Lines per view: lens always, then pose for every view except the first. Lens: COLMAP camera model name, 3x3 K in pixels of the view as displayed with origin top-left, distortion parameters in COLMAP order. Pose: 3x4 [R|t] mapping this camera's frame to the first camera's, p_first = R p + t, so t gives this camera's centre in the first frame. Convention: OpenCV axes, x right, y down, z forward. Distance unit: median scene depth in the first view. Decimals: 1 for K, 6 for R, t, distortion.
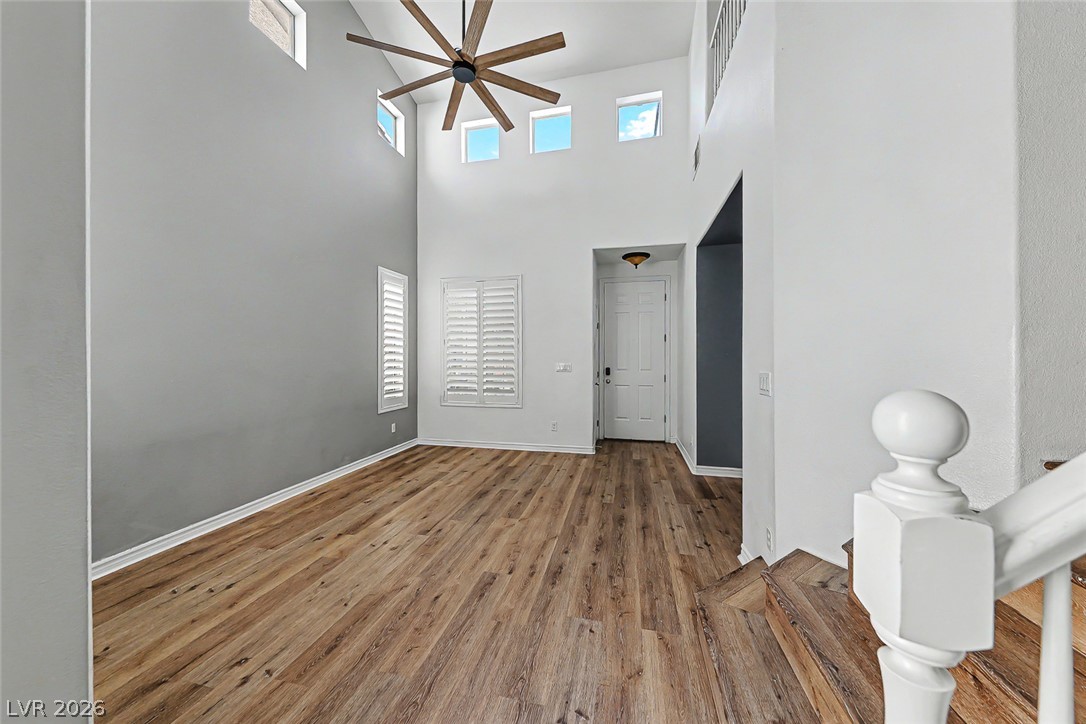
lens RADIAL K [[377.0, 0, 537.6], [0, 377.0, 357.2], [0, 0, 1]] dist [0.013861, -0.006997]
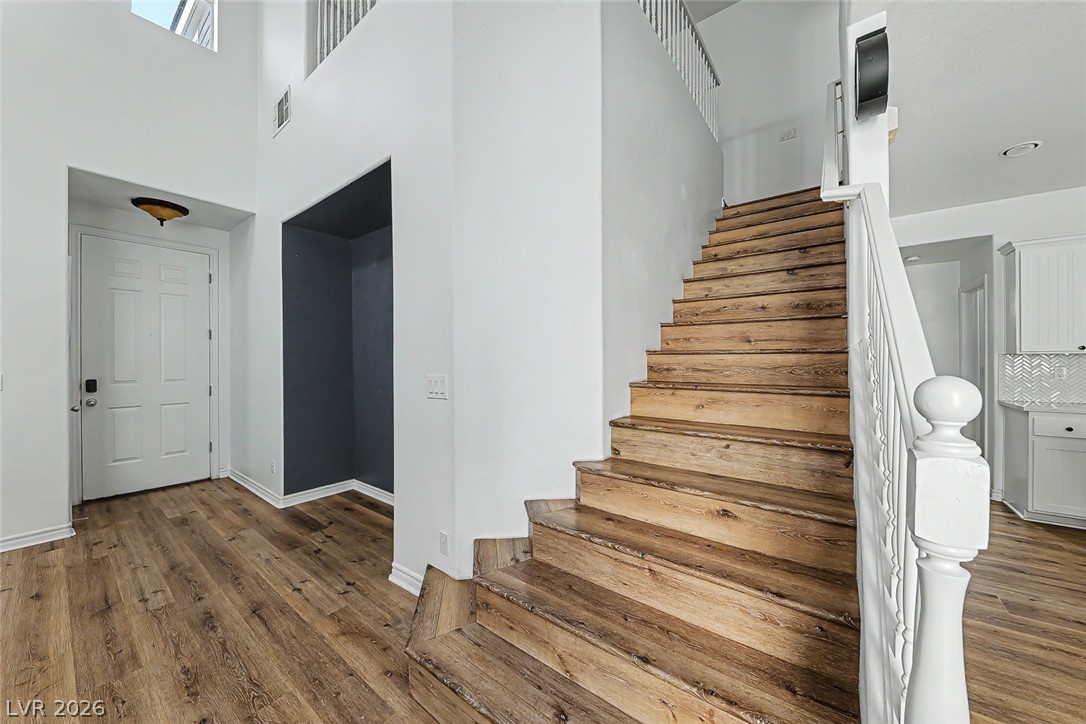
lens RADIAL K [[380.6, 0, 542.0], [0, 380.6, 360.3], [0, 0, 1]] dist [0.010629, -0.008033]
pose [[0.410932, -0.002651, 0.911662, -0.107881], [0.005708, 0.999984, 0.000335, 0.002567], [-0.911648, 0.005066, 0.410940, 0.200541]]
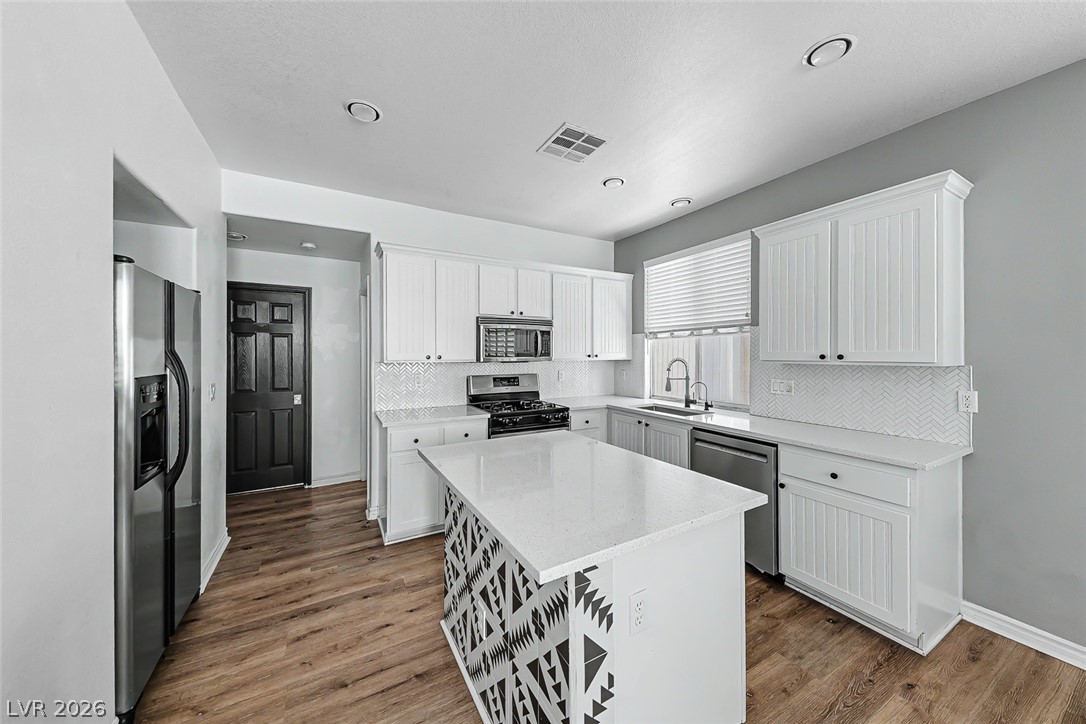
lens RADIAL K [[374.3, 0, 540.9], [0, 374.3, 355.5], [0, 0, 1]] dist [0.013010, -0.004258]
pose [[-0.676271, -0.003235, 0.736646, 0.327764], [0.001249, 0.999984, 0.005538, -0.025819], [-0.736652, 0.004665, -0.676256, -0.153628]]
